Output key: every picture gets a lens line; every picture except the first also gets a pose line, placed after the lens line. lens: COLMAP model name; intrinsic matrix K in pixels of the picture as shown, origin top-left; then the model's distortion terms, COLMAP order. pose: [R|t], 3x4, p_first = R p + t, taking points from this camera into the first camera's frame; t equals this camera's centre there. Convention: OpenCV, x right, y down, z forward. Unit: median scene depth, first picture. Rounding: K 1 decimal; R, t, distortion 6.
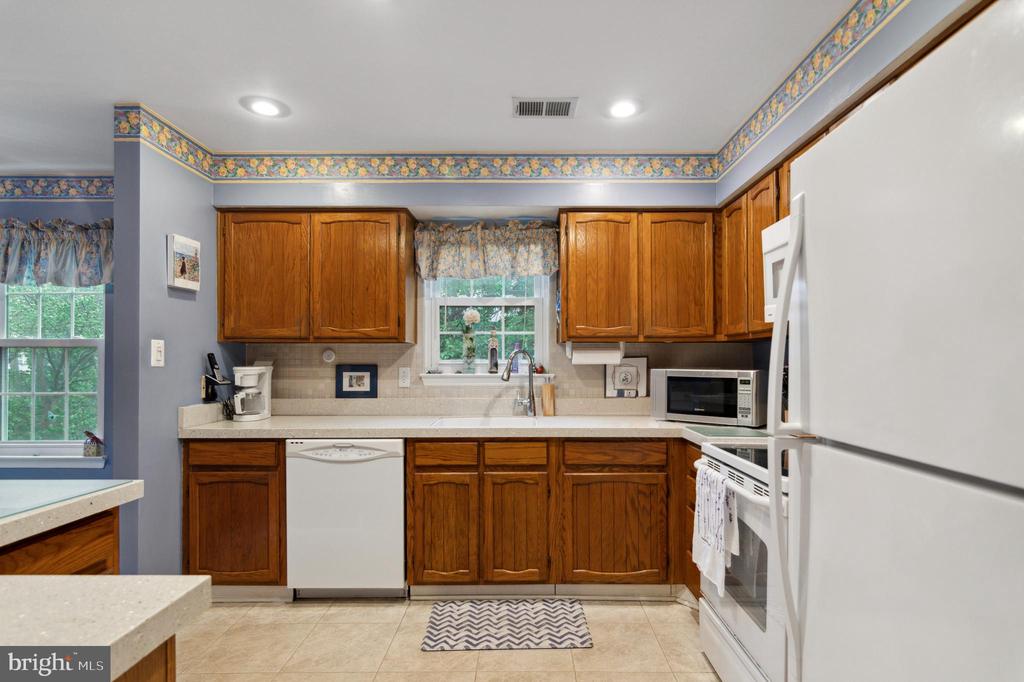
lens RADIAL K [[524.7, 0, 523.4], [0, 524.7, 358.4], [0, 0, 1]] dist [0.000041, 0.000086]
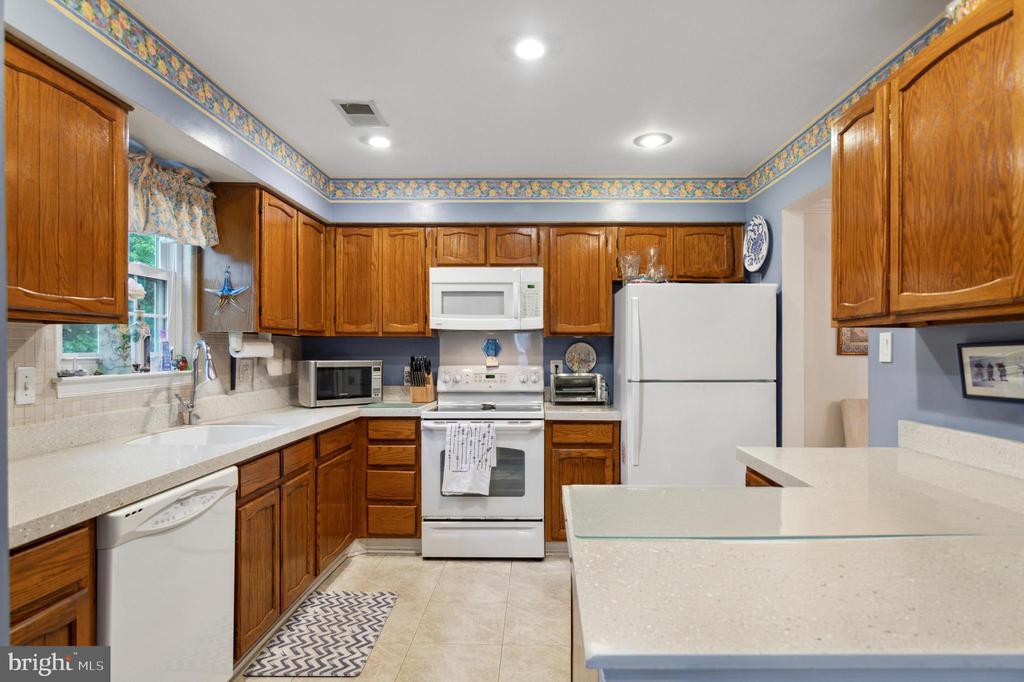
lens RADIAL K [[572.2, 0, 514.1], [0, 572.2, 347.6], [0, 0, 1]] dist [0.006160, 0.000485]
pose [[0.030222, 0.003835, 0.999536, -1.034442], [-0.010790, 0.999936, -0.003511, -0.008719], [-0.999485, -0.010679, 0.030261, 0.618791]]
